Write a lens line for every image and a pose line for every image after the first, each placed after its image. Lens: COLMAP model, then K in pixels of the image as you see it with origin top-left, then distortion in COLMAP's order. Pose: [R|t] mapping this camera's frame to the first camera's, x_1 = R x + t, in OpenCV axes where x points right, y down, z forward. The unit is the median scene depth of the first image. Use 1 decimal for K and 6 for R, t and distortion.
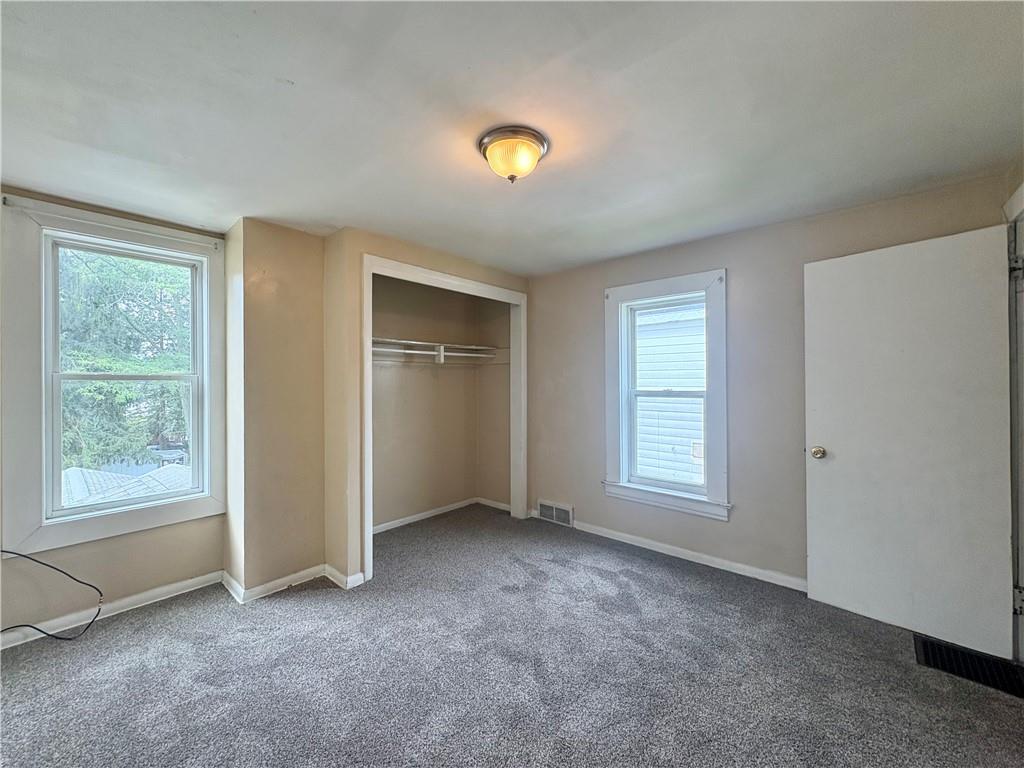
lens RADIAL K [[417.3, 0, 513.2], [0, 417.3, 384.8], [0, 0, 1]] dist [-0.001998, 0.000574]
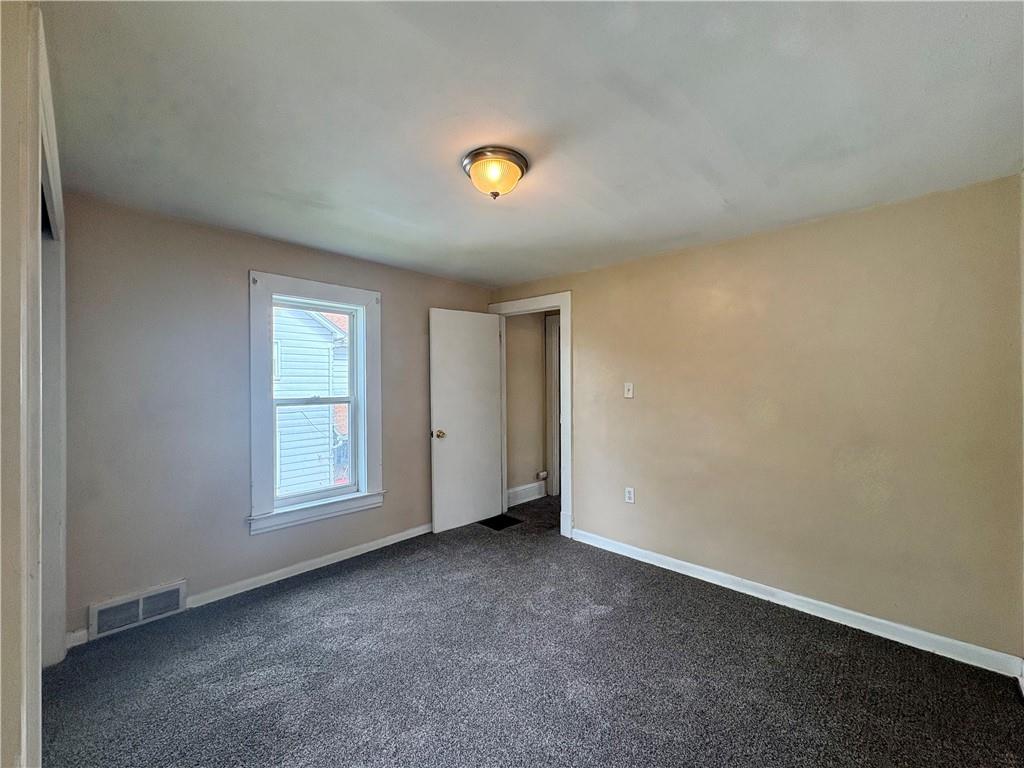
lens RADIAL K [[417.3, 0, 514.7], [0, 417.3, 381.7], [0, 0, 1]] dist [-0.001998, 0.000574]
pose [[0.004153, 0.010566, 0.999936, -0.620616], [0.014057, 0.999845, -0.010624, -0.006316], [-0.999893, 0.014101, 0.004004, 0.563590]]
